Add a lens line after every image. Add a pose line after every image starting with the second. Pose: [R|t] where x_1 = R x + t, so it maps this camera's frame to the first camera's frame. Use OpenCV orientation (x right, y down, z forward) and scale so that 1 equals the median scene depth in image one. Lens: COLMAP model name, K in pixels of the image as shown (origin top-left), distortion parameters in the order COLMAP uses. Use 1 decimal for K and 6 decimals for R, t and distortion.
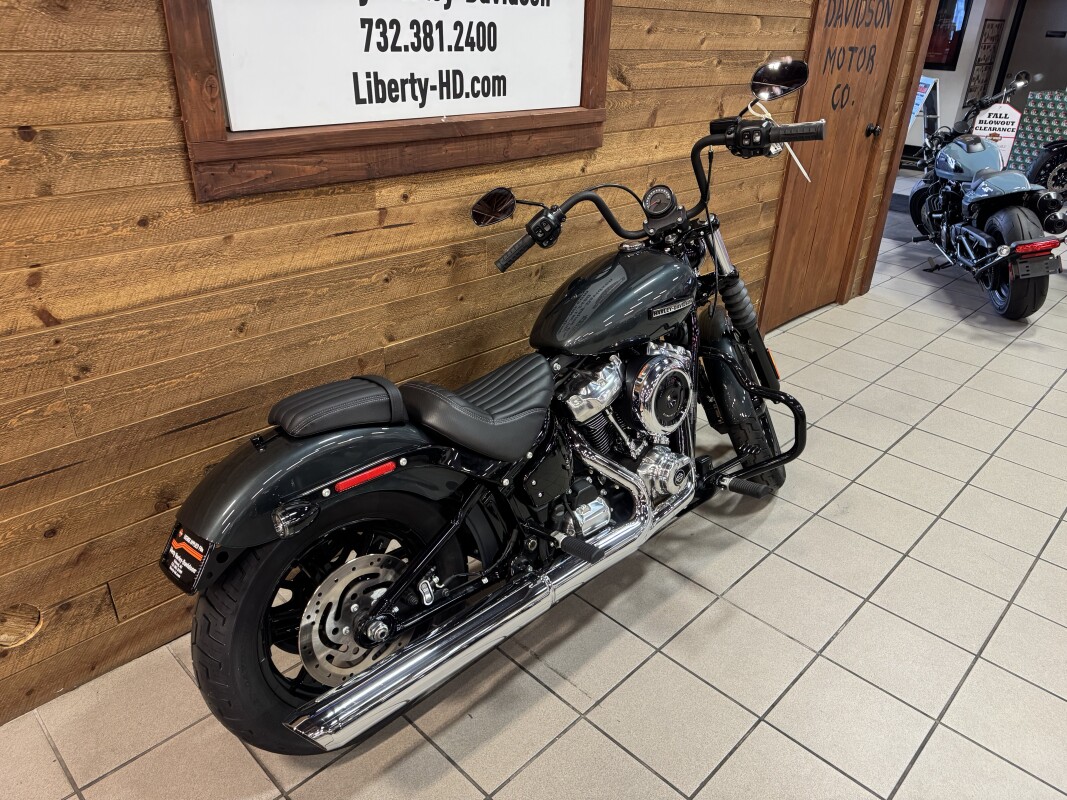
lens RADIAL K [[736.9, 0, 533.5], [0, 736.9, 400.0], [0, 0, 1]] dist [0.104037, -0.107914]
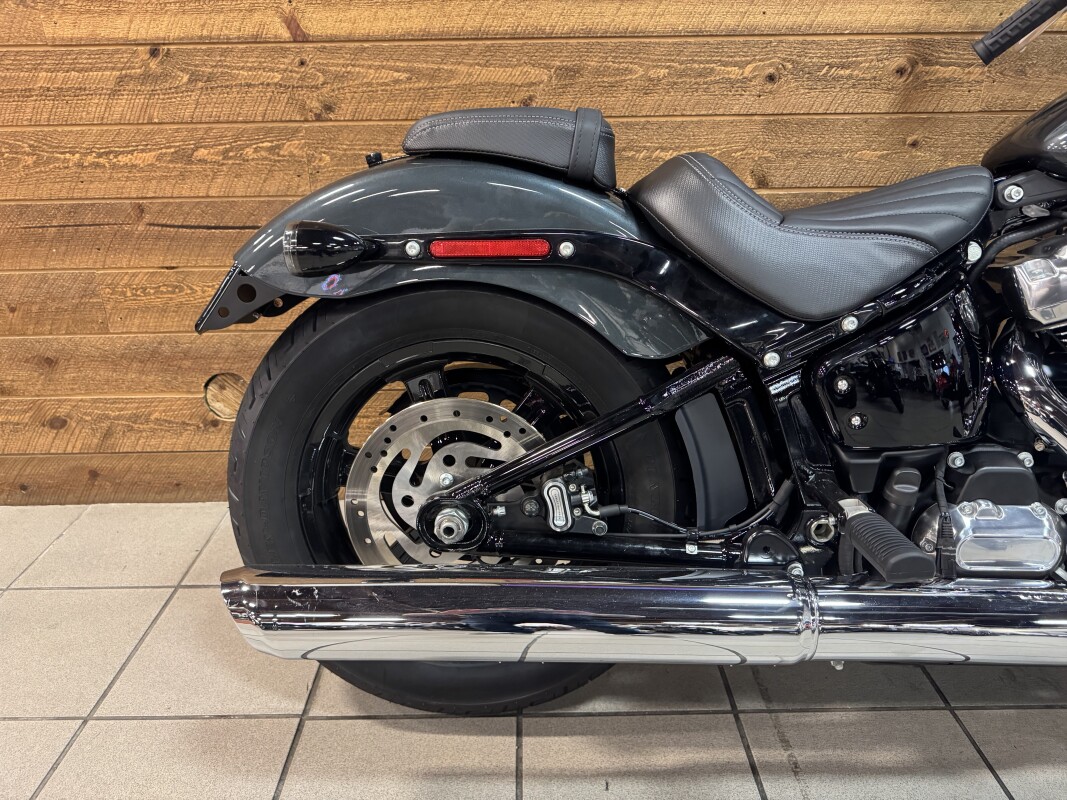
lens RADIAL K [[769.7, 0, 535.8], [0, 769.7, 384.4], [0, 0, 1]] dist [0.005581, 0.002272]
pose [[0.716609, 0.227510, -0.659327, 0.166254], [-0.280773, 0.959425, 0.025896, 0.141616], [0.638466, 0.166563, 0.751411, 0.483960]]
